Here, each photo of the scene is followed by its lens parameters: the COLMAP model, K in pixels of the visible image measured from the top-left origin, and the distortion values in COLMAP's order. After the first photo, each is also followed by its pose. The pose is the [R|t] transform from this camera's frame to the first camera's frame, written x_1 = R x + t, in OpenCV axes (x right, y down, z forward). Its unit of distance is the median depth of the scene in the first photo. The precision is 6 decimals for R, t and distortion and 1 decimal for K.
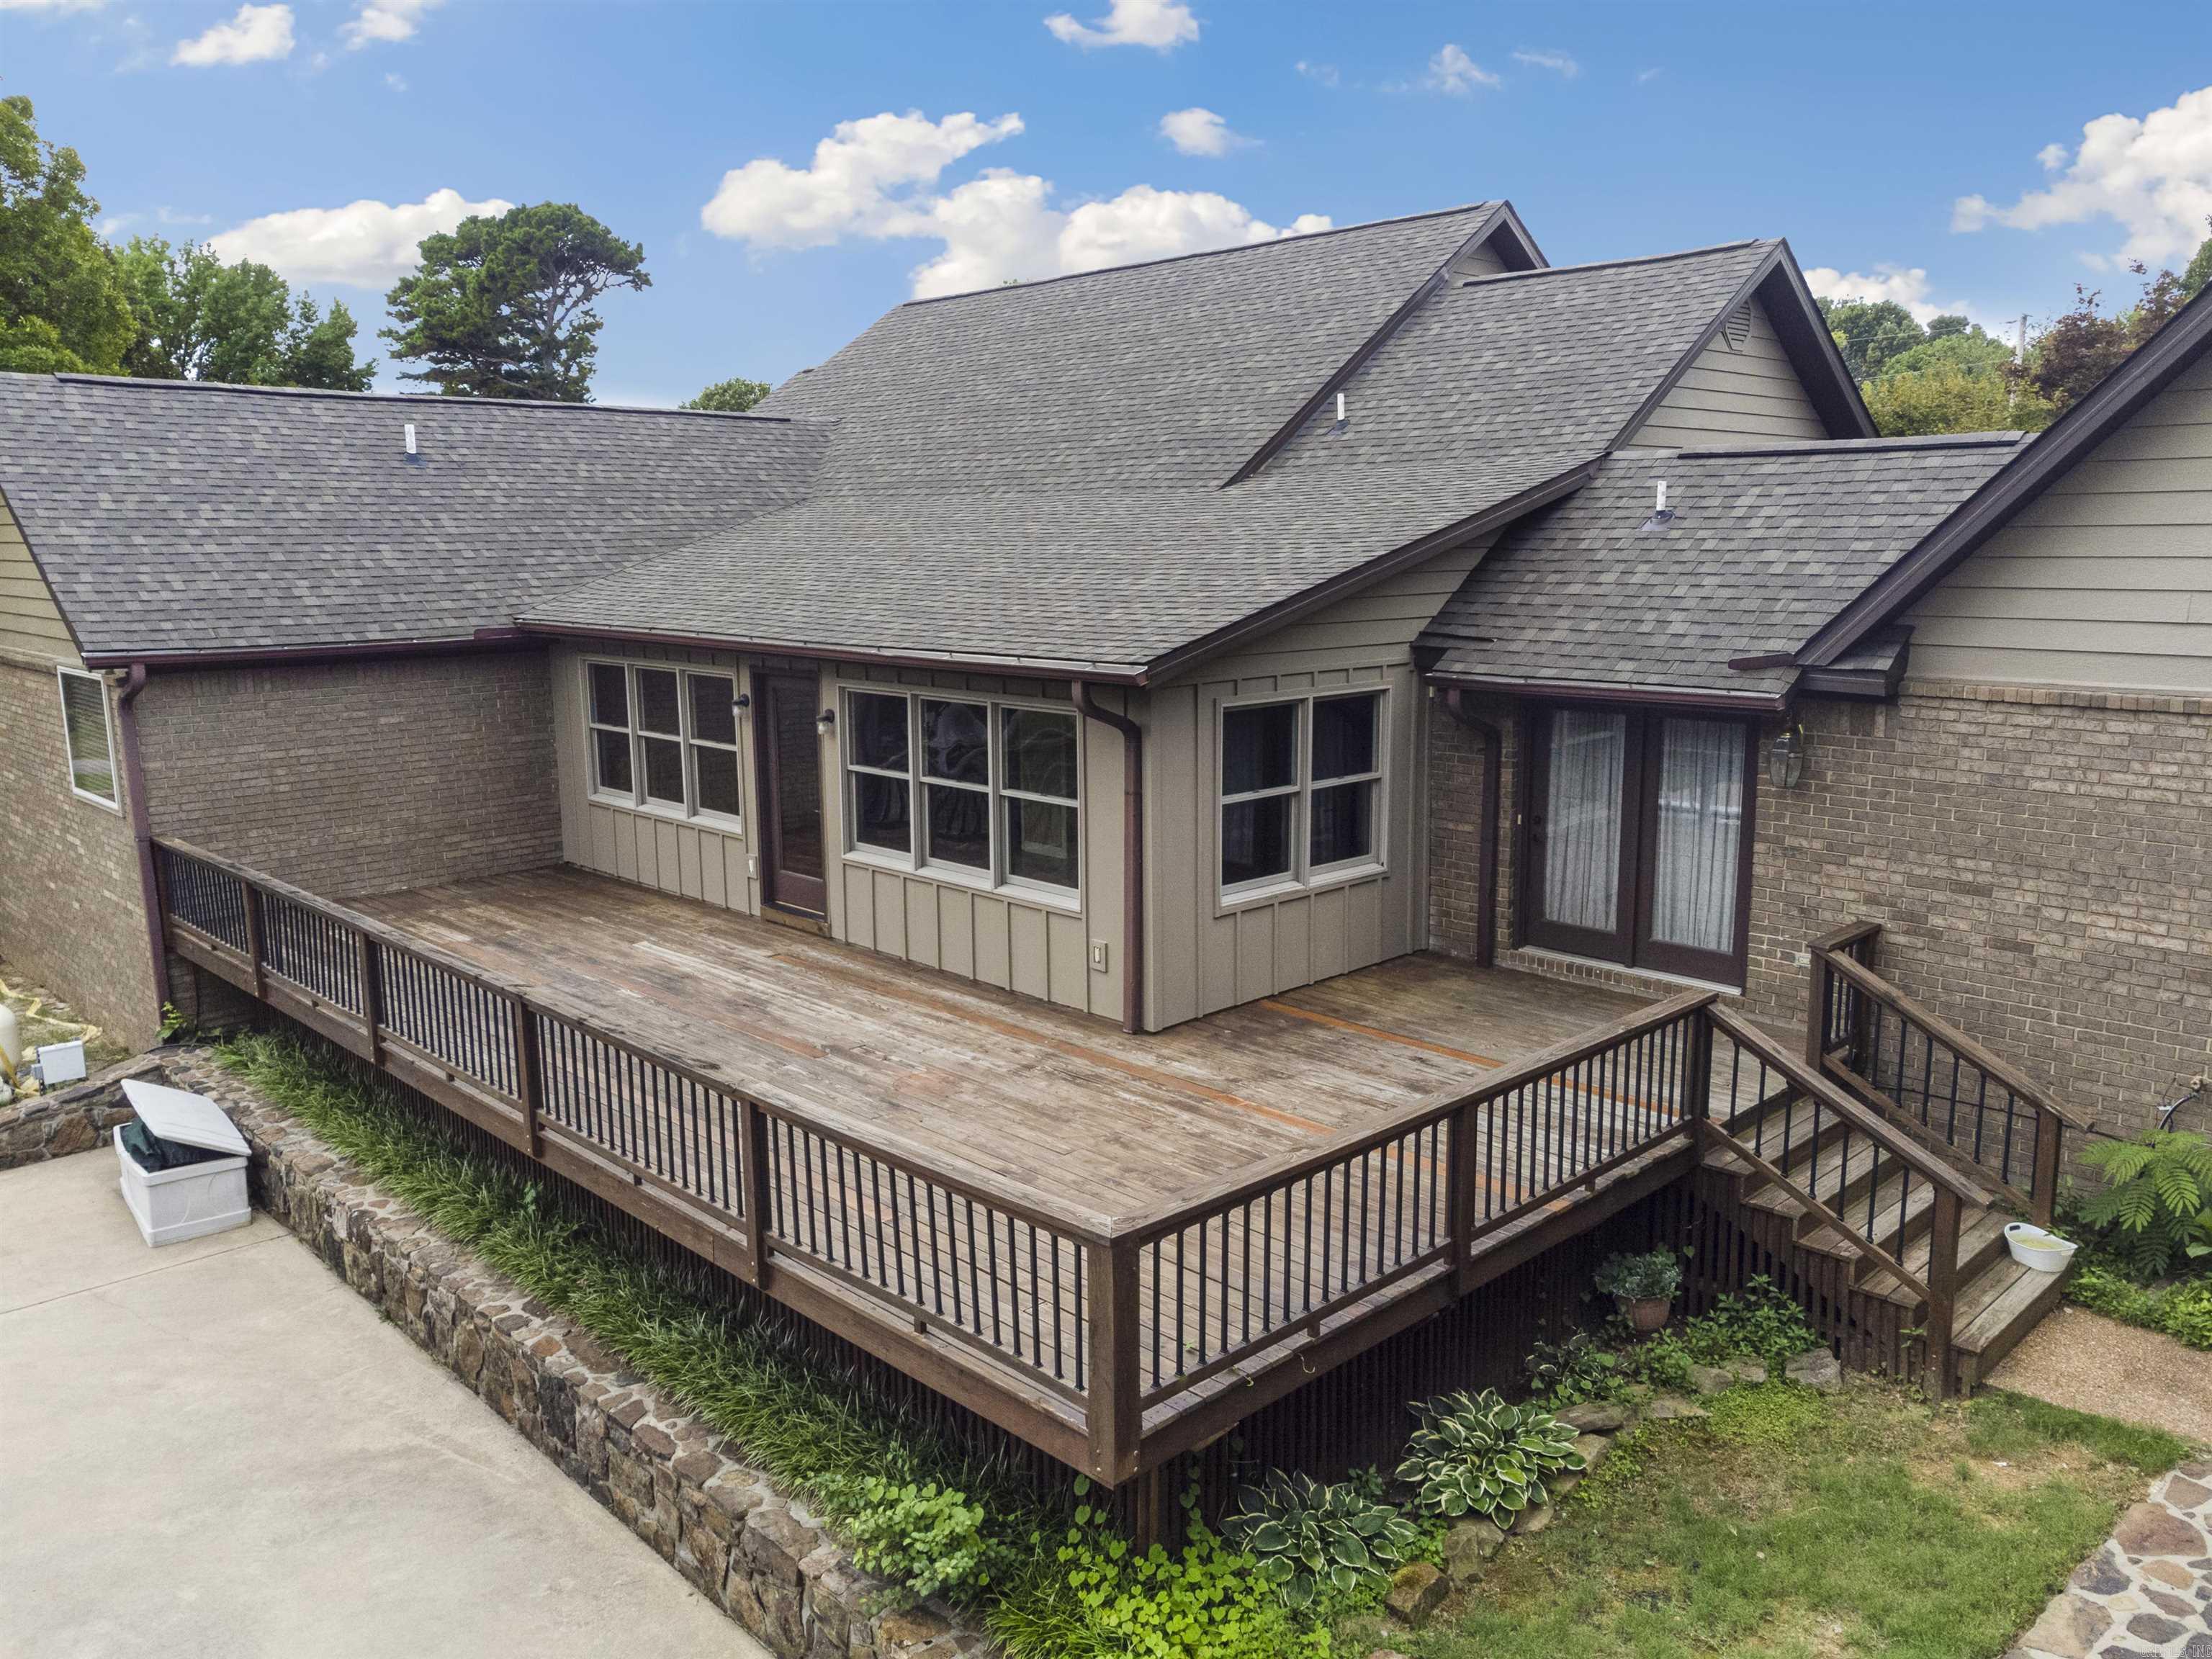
lens RADIAL K [[1644.8, 0, 1106.0], [0, 1644.8, 829.5], [0, 0, 1]] dist [0.010564, 0.004678]
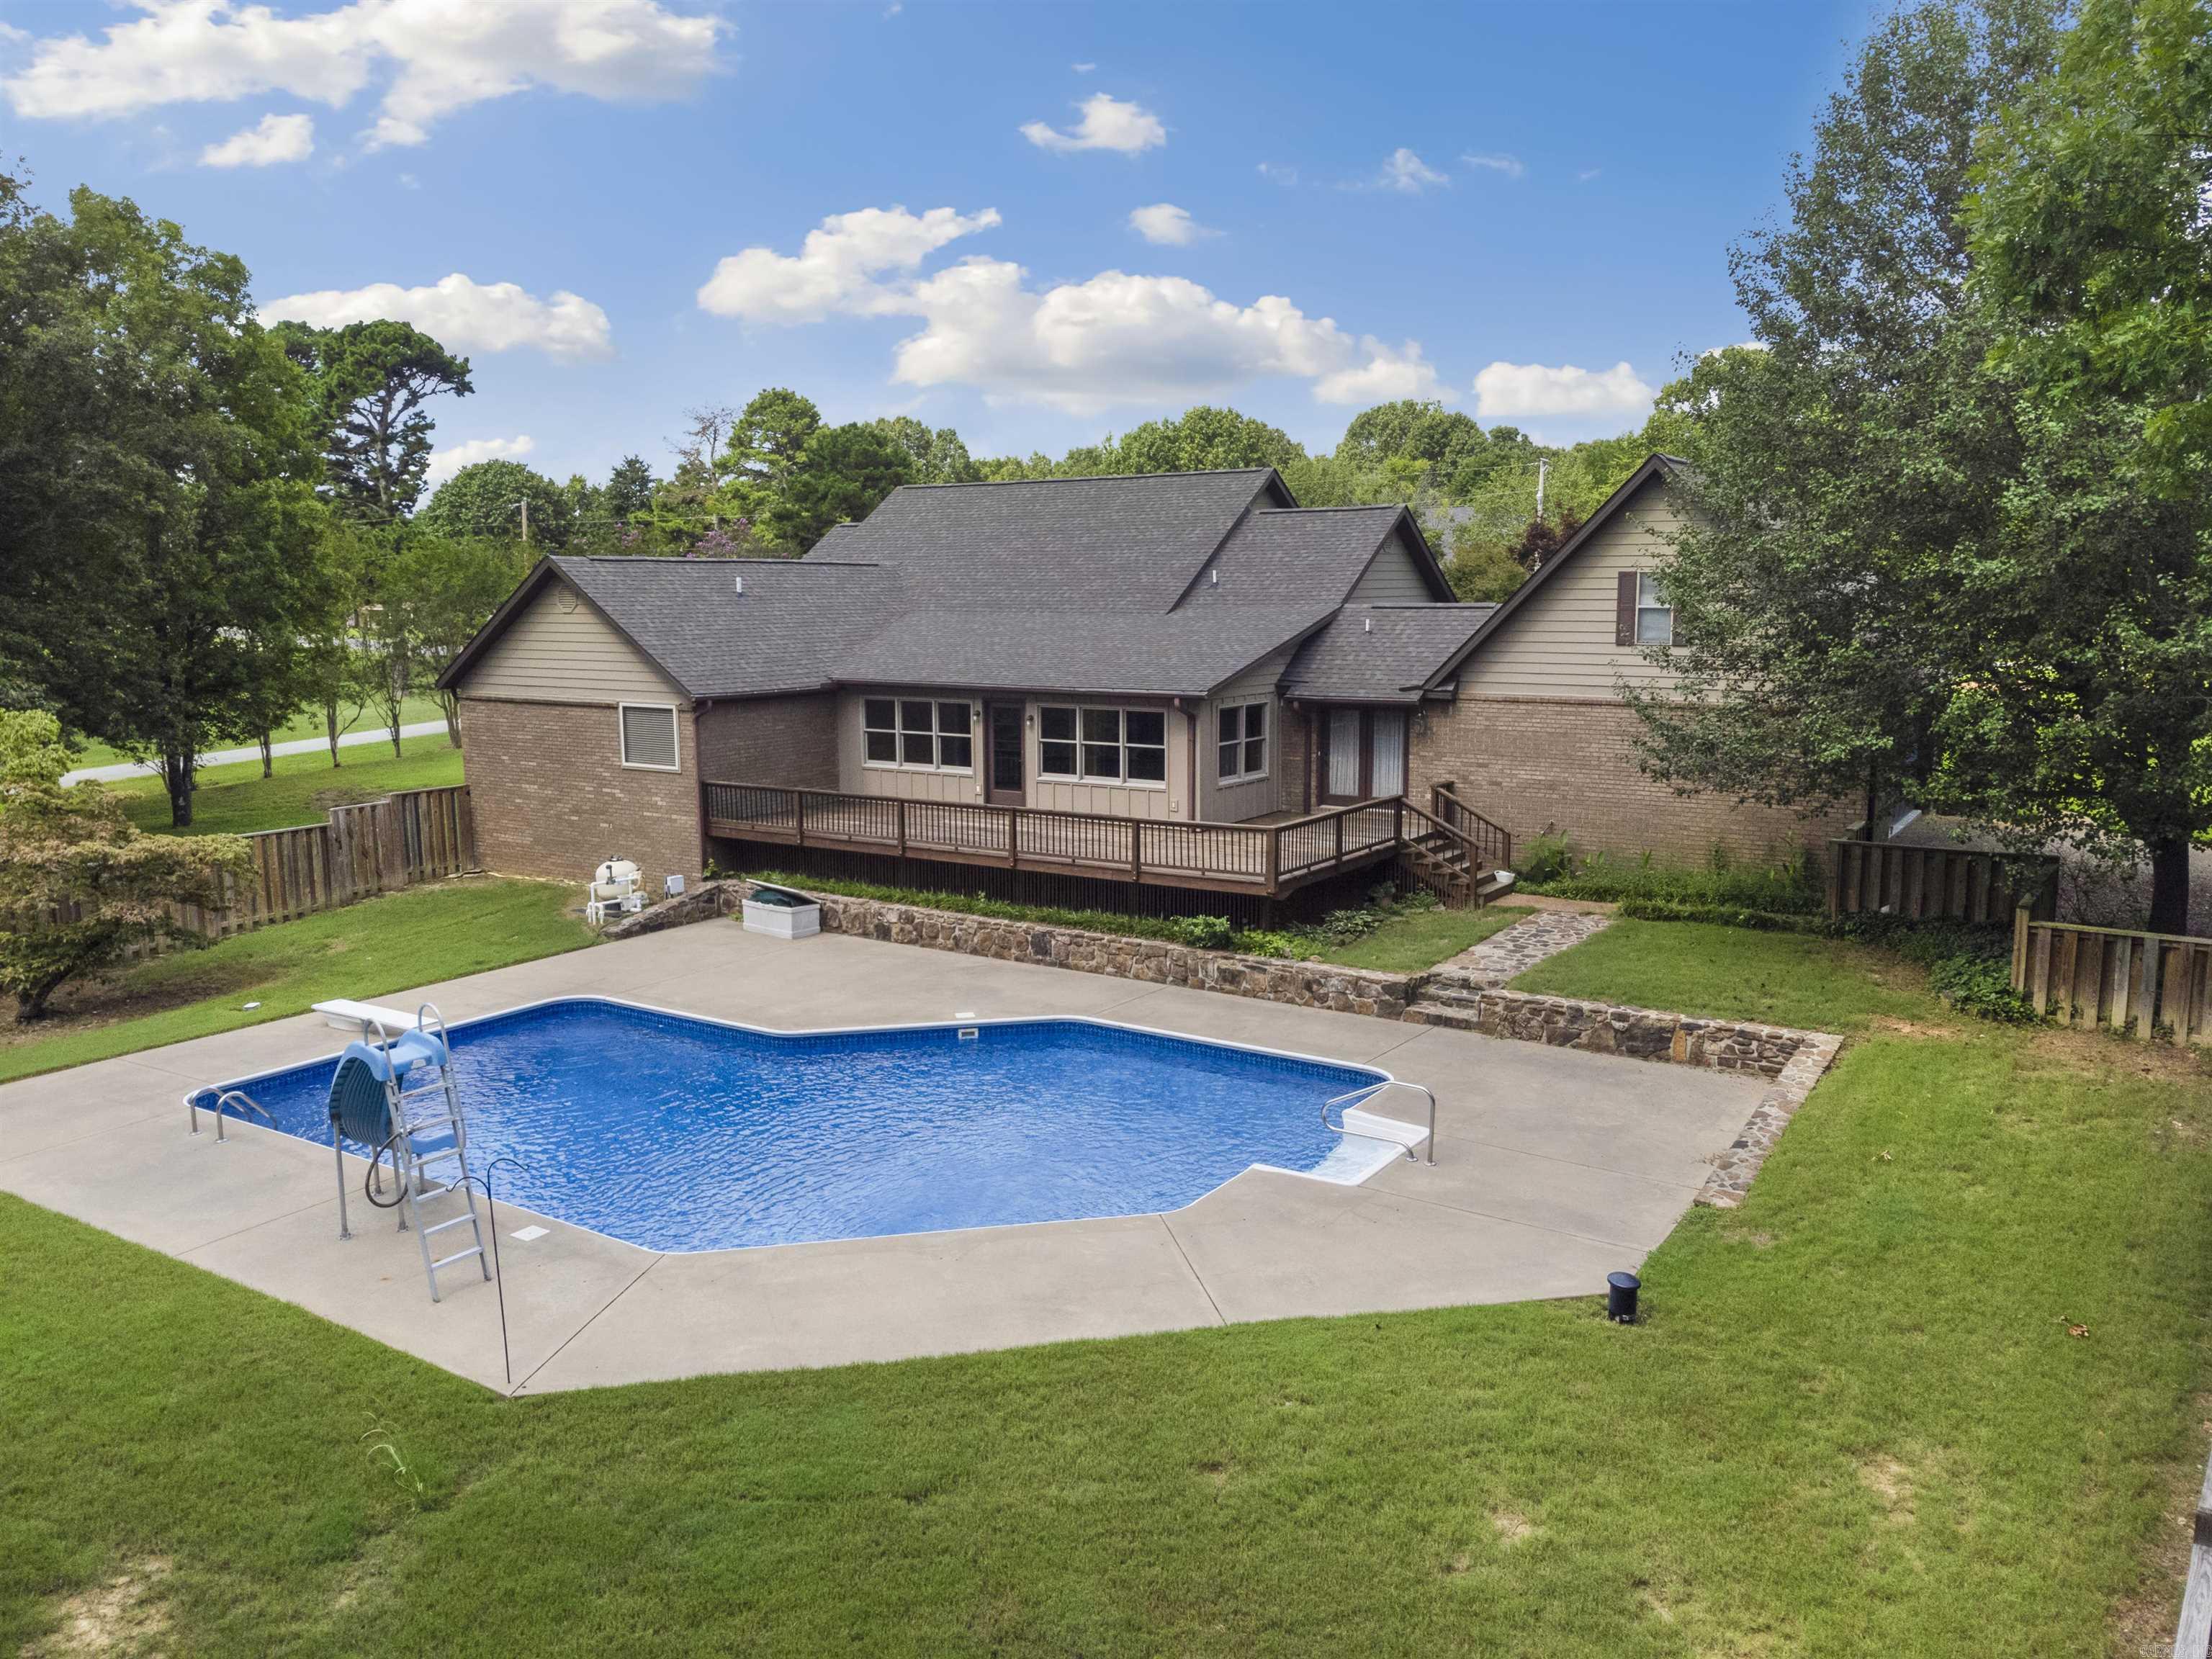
lens RADIAL K [[1603.6, 0, 1106.0], [0, 1603.6, 829.5], [0, 0, 1]] dist [0.097080, -0.141896]
pose [[0.976414, -0.029024, 0.213946, -0.589512], [0.035591, 0.999004, -0.026905, 0.162435], [-0.212952, 0.033885, 0.976475, -1.308861]]
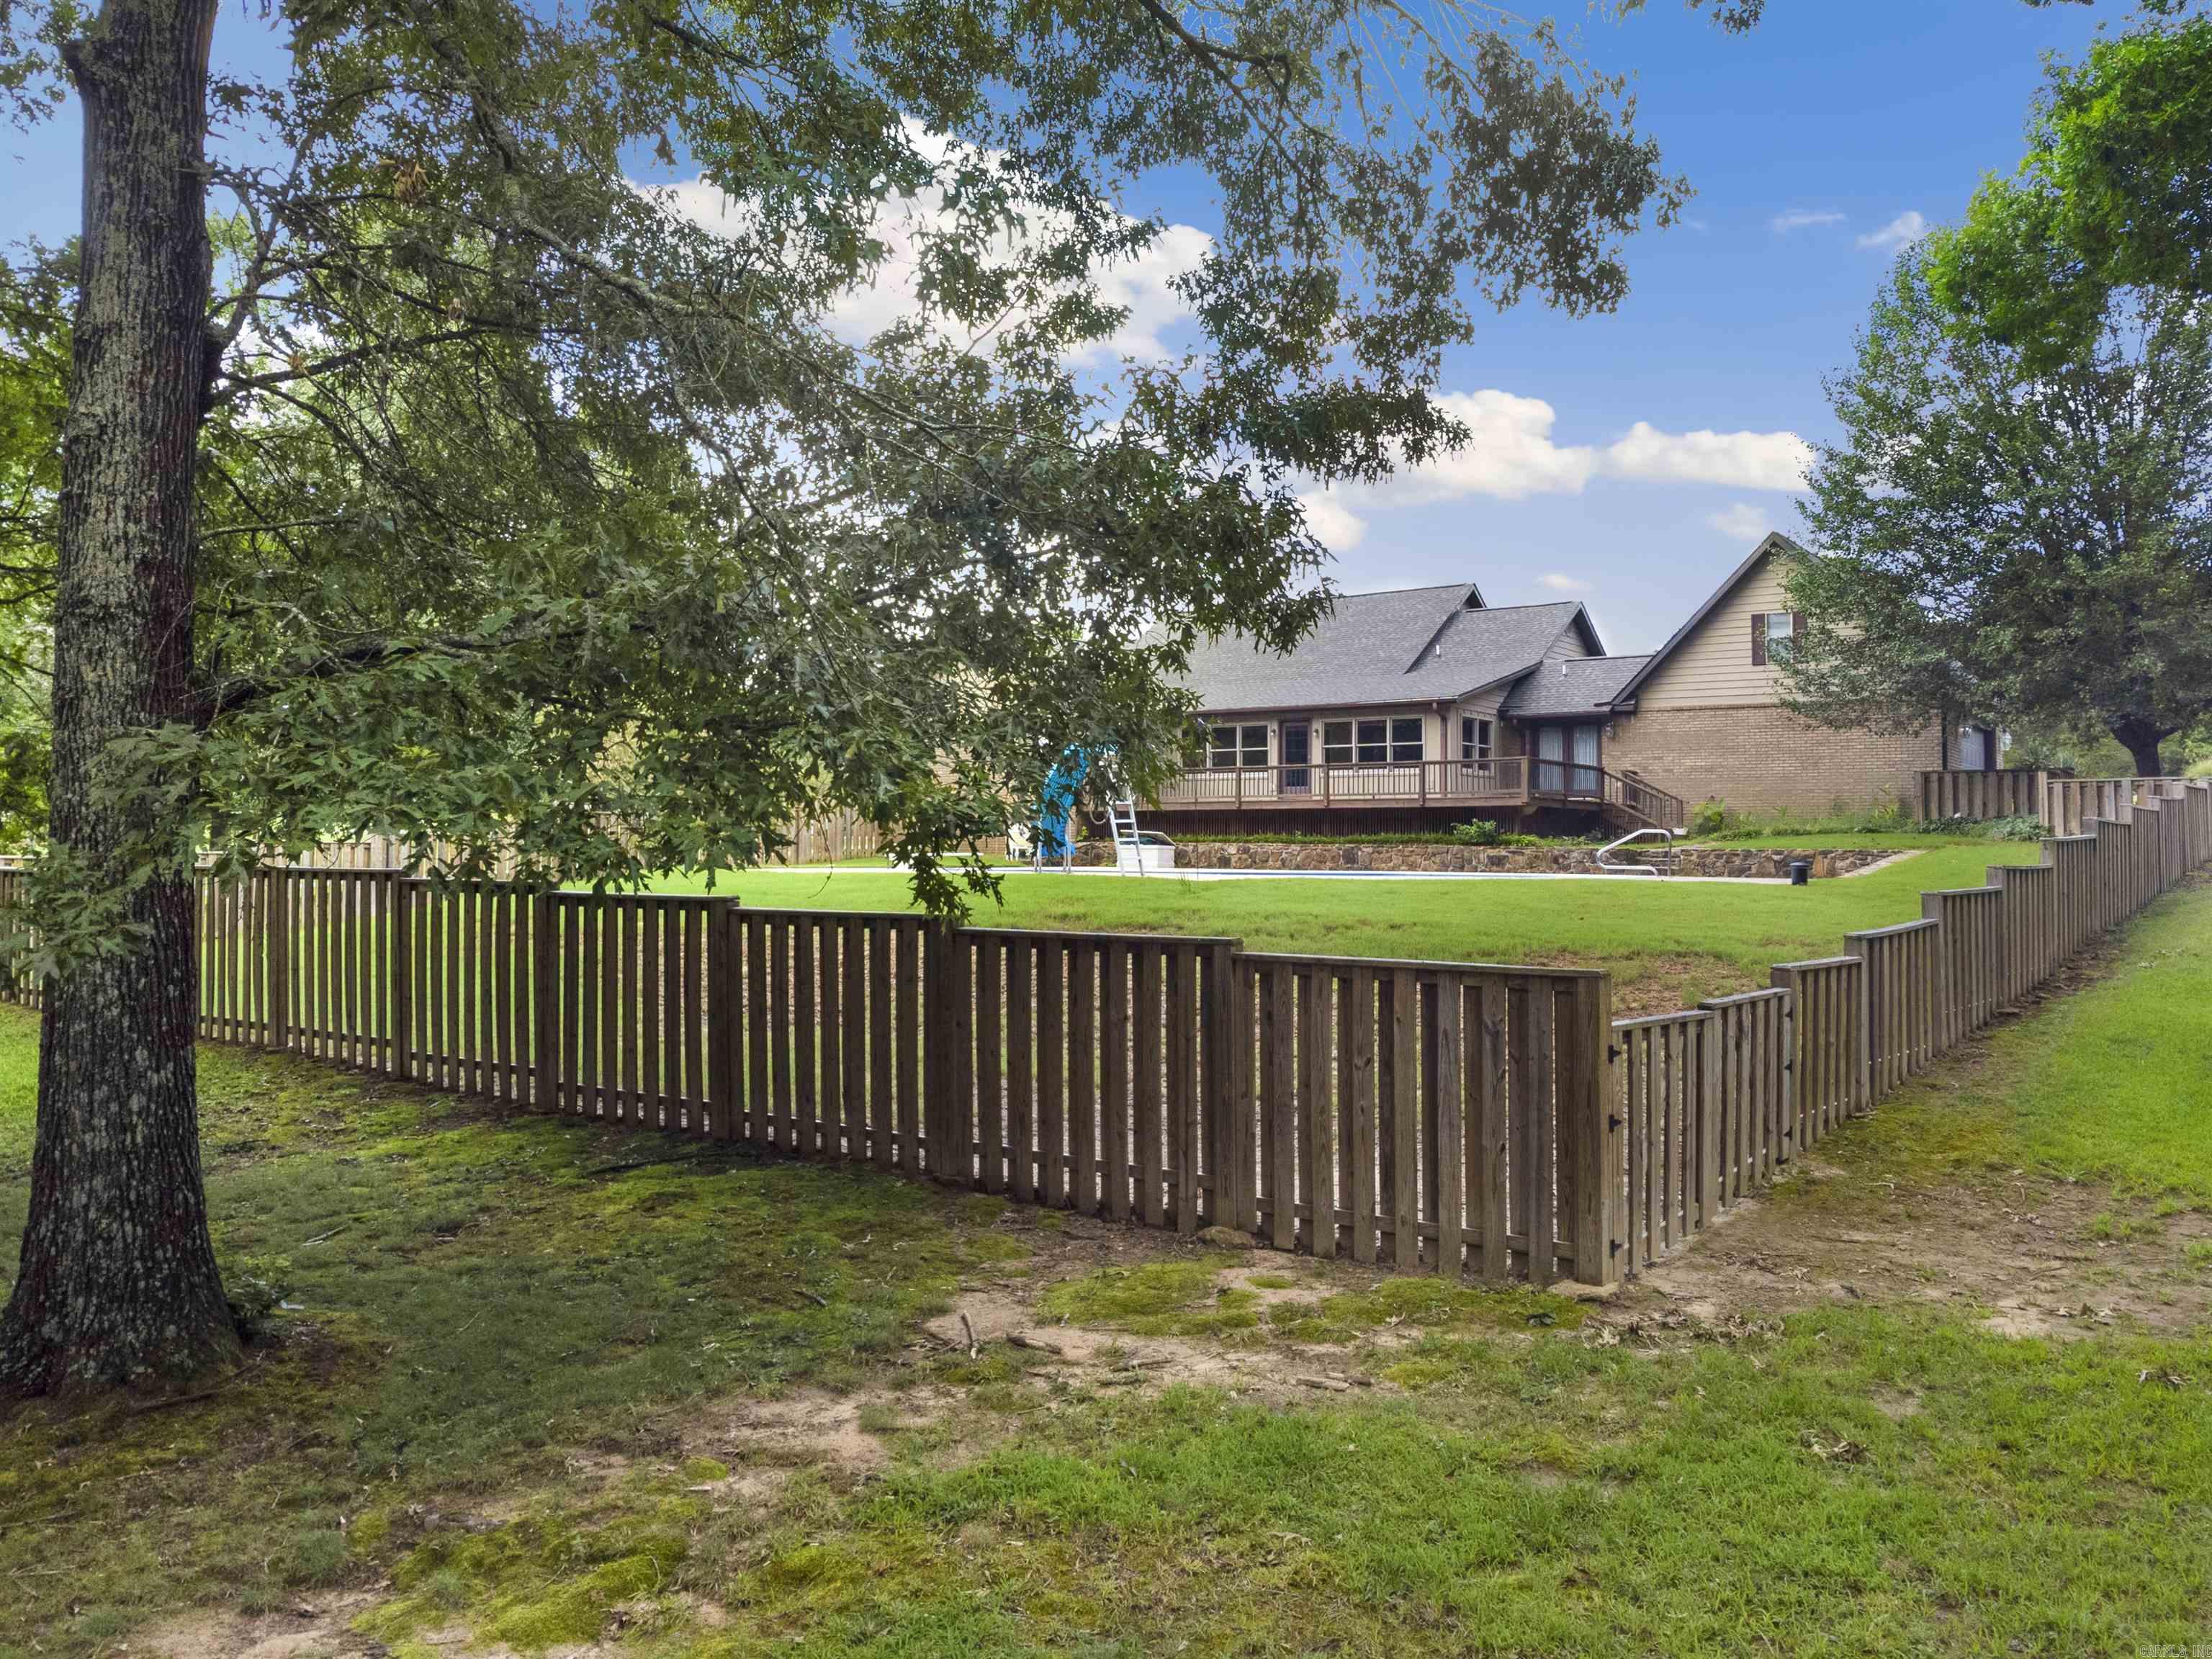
lens RADIAL K [[1644.8, 0, 1106.0], [0, 1644.8, 829.5], [0, 0, 1]] dist [0.010564, 0.004678]
pose [[0.985482, 0.017465, 0.168879, -1.163210], [0.015364, 0.981439, -0.191157, 0.757284], [-0.169083, 0.190976, 0.966922, -2.063461]]
